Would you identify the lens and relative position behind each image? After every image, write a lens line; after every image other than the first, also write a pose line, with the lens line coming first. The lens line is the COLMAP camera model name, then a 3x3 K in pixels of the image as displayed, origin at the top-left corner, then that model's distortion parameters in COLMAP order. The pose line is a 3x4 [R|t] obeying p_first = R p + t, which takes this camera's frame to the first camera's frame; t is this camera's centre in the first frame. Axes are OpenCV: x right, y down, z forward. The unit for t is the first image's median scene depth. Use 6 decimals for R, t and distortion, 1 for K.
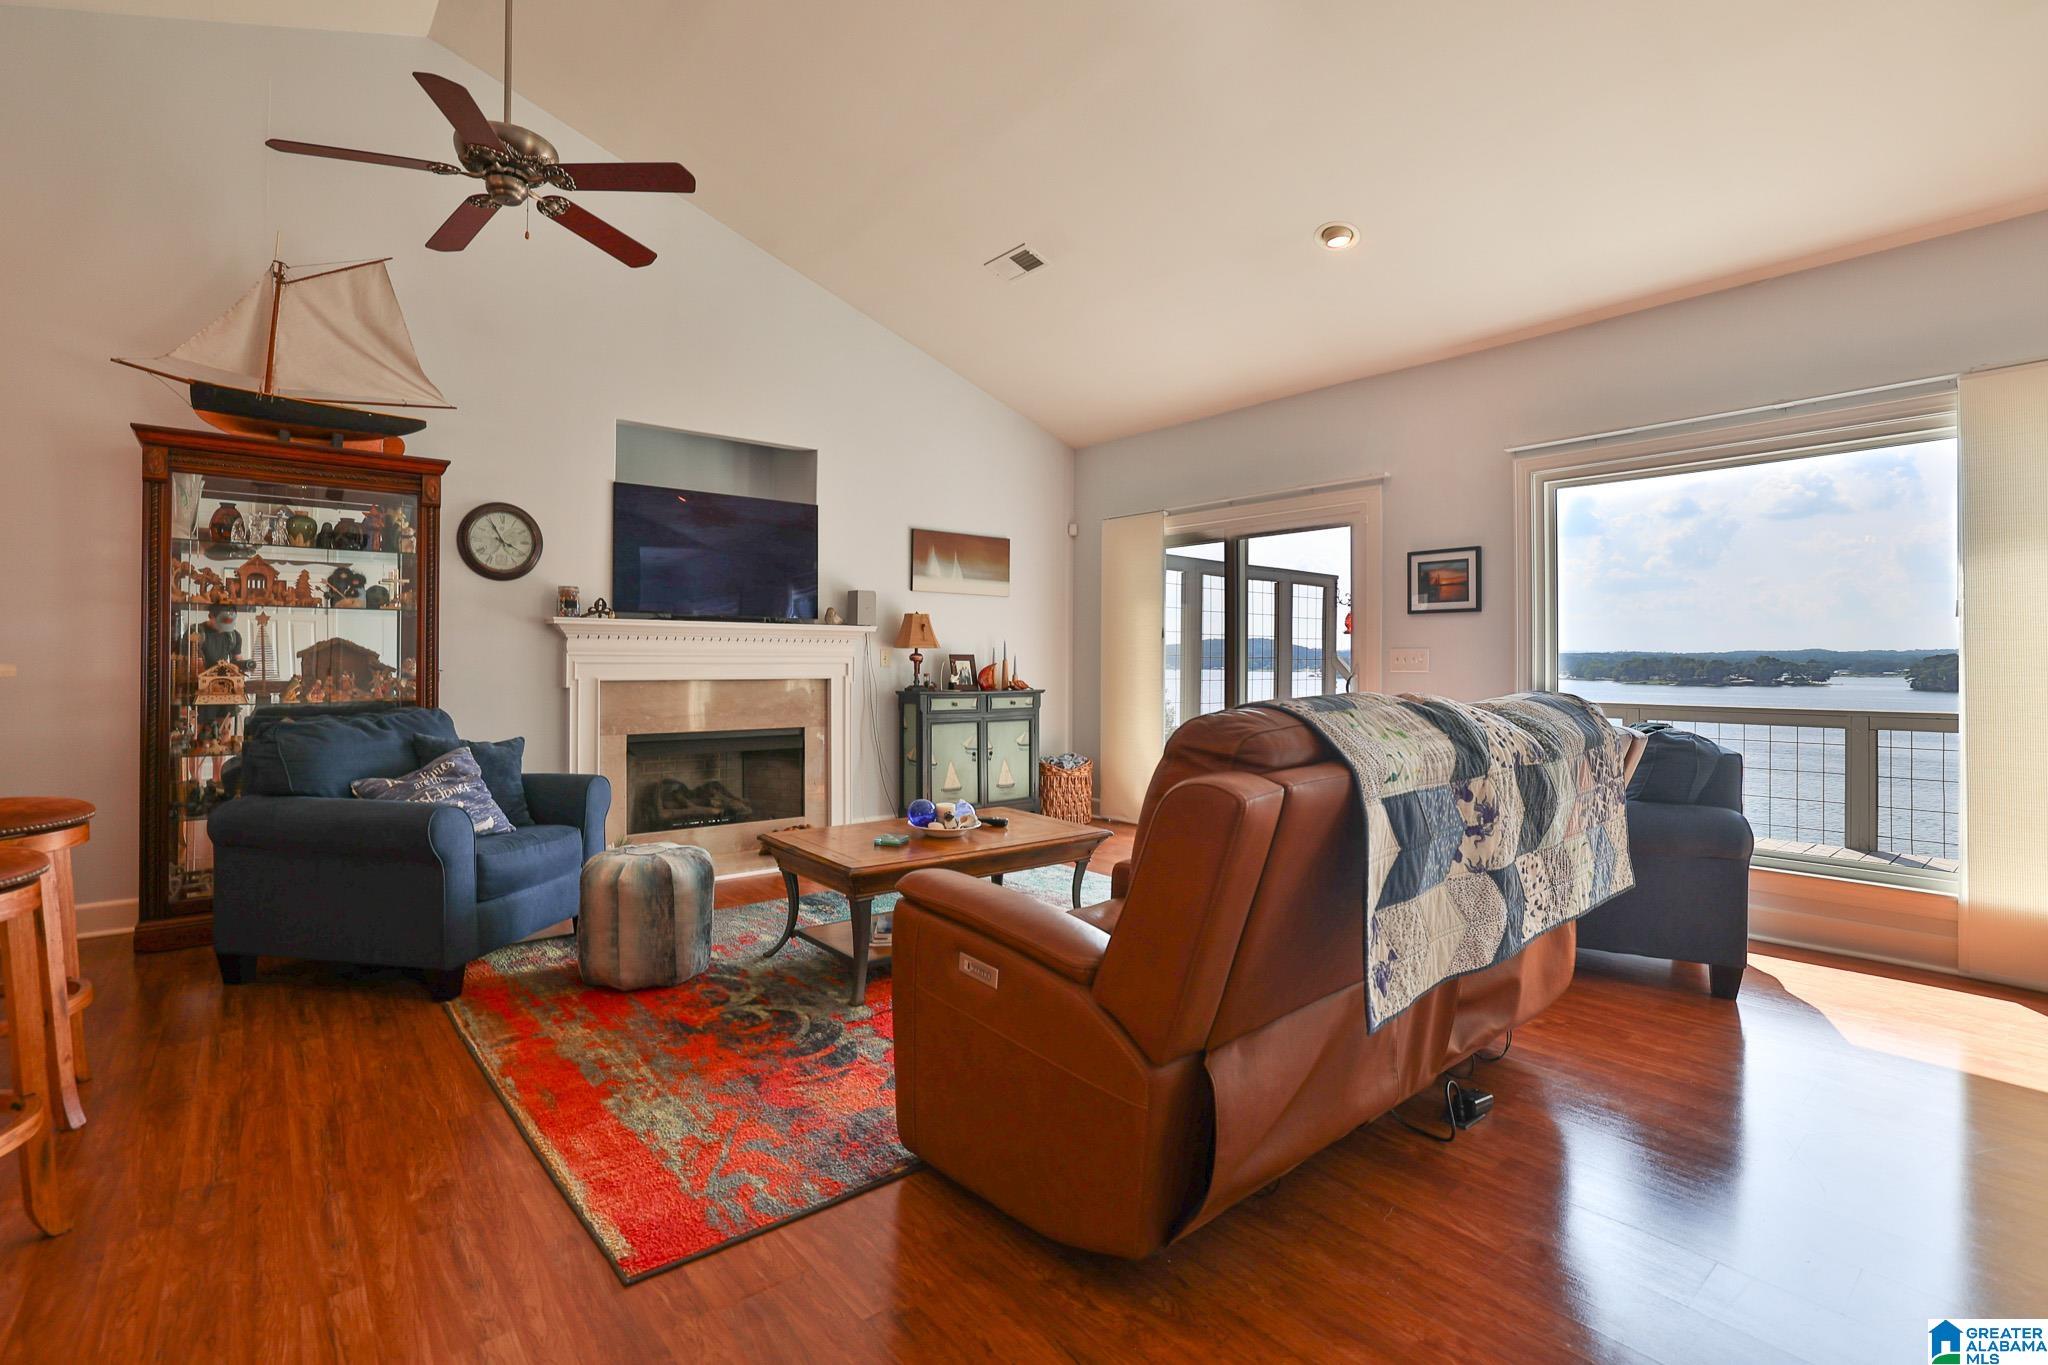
lens RADIAL K [[942.0, 0, 1010.0], [0, 942.0, 680.3], [0, 0, 1]] dist [-0.036096, 0.010124]
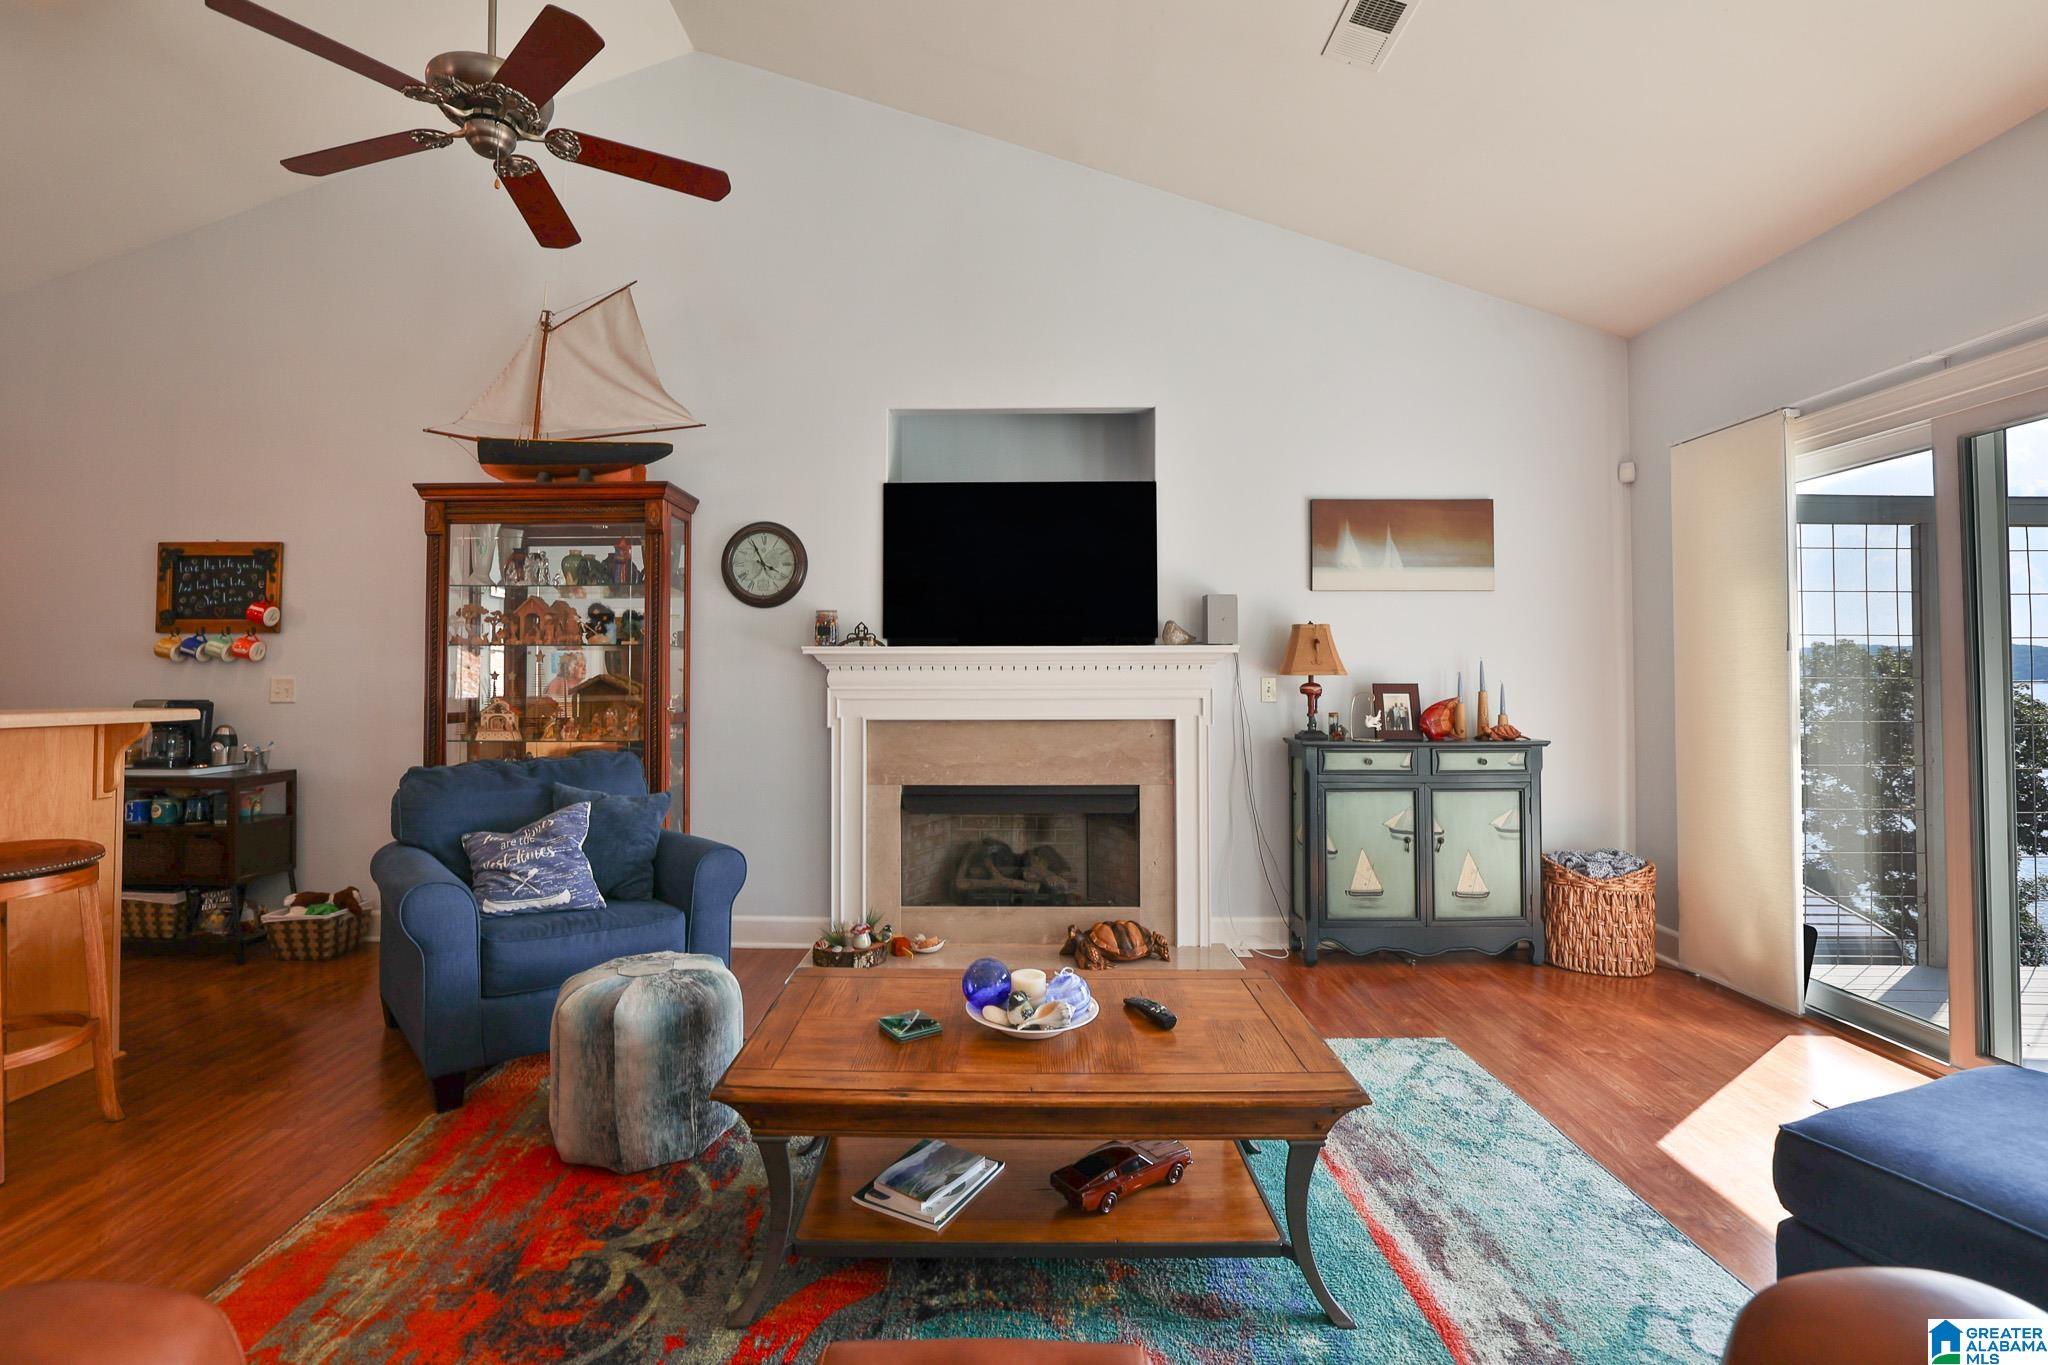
lens RADIAL K [[942.0, 0, 1025.1], [0, 942.0, 666.5], [0, 0, 1]] dist [-0.036096, 0.010124]
pose [[0.764863, -0.014762, -0.644024, 0.192334], [-0.006401, 0.999514, -0.030513, -0.020019], [0.644162, 0.027461, 0.764396, 0.387342]]
